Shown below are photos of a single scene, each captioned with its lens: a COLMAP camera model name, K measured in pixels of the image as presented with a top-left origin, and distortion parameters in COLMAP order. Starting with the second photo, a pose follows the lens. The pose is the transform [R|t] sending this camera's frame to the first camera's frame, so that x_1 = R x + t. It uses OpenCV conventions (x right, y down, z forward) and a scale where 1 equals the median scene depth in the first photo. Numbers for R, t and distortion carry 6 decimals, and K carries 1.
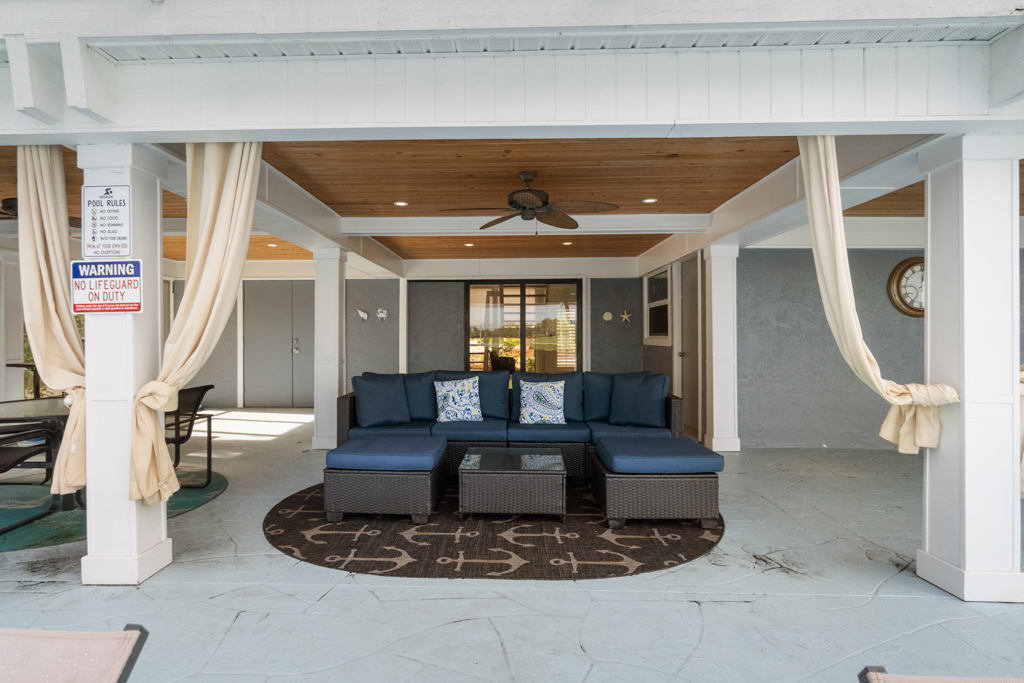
lens RADIAL K [[575.2, 0, 491.6], [0, 575.2, 345.5], [0, 0, 1]] dist [-0.000580, -0.000836]
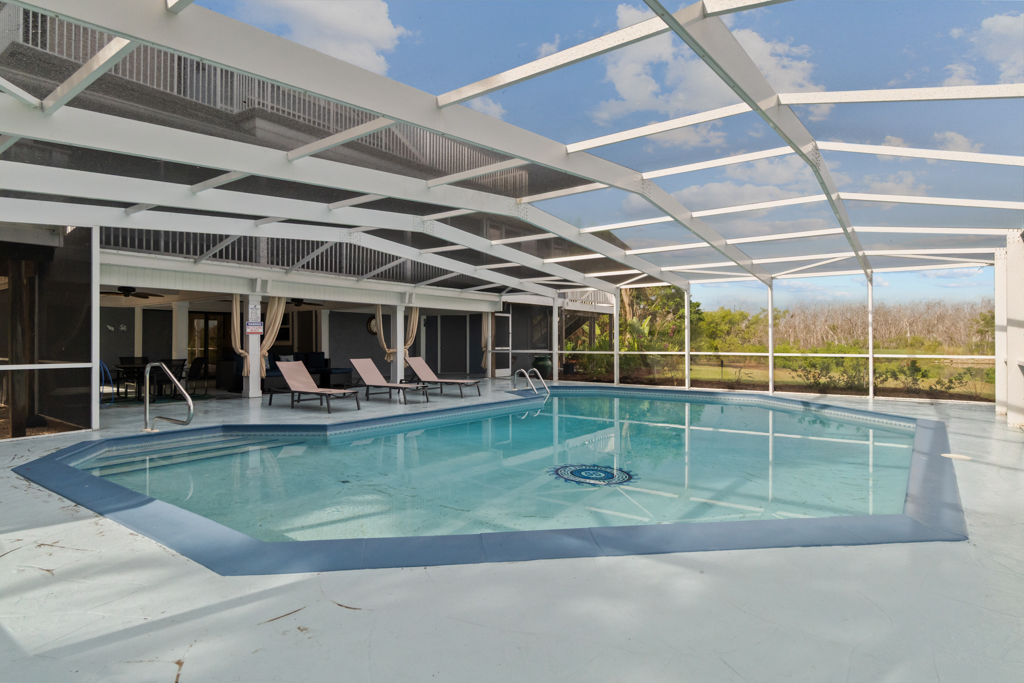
lens RADIAL K [[575.2, 0, 491.6], [0, 575.2, 345.5], [0, 0, 1]] dist [-0.000580, -0.000836]
pose [[0.594250, 0.000376, 0.804281, -1.794136], [0.011178, 0.999899, -0.008727, 0.053321], [-0.804203, 0.014176, 0.594186, -1.758857]]
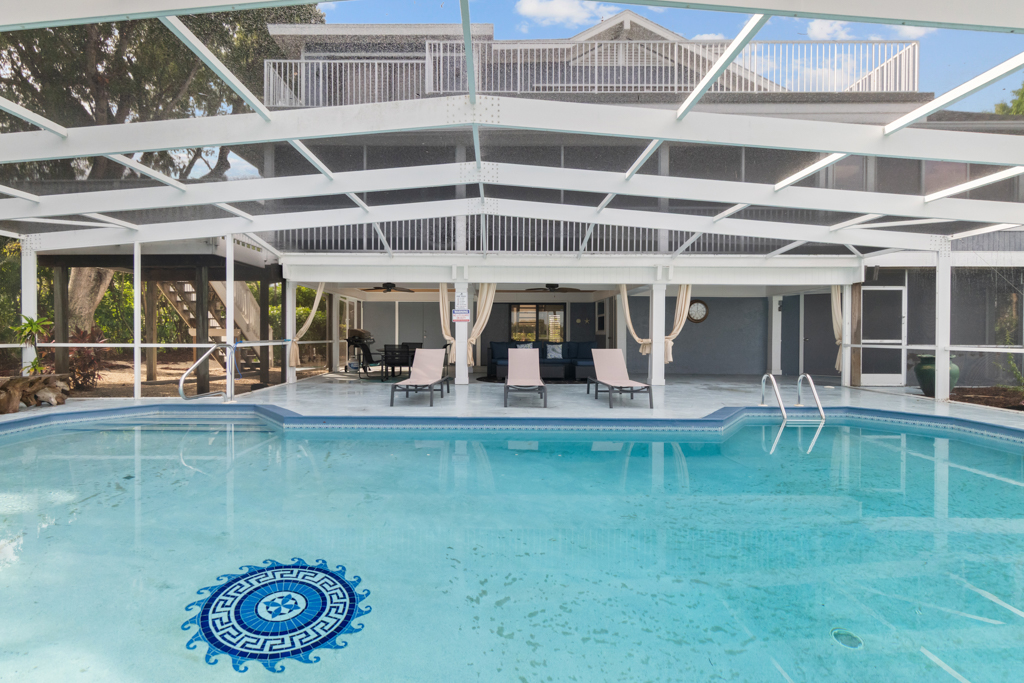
lens RADIAL K [[553.1, 0, 489.9], [0, 553.1, 339.6], [0, 0, 1]] dist [0.002728, 0.000564]
pose [[0.999460, 0.007909, 0.031900, -0.333980], [-0.007685, 0.999945, -0.007129, 0.061978], [-0.031955, 0.006880, 0.999466, -1.822657]]
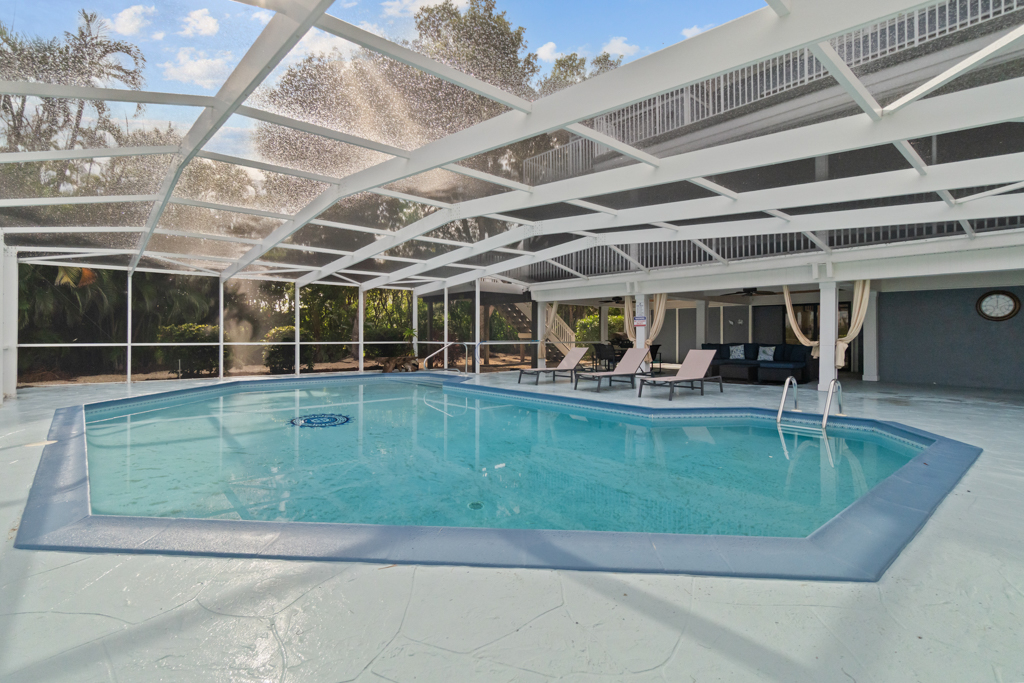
lens RADIAL K [[506.0, 0, 490.5], [0, 506.0, 330.1], [0, 0, 1]] dist [0.000102, 0.000183]
pose [[0.683778, -0.006833, -0.729658, 1.027227], [-0.013226, 0.999676, -0.021757, 0.053980], [0.729570, 0.024528, 0.683466, -1.826822]]
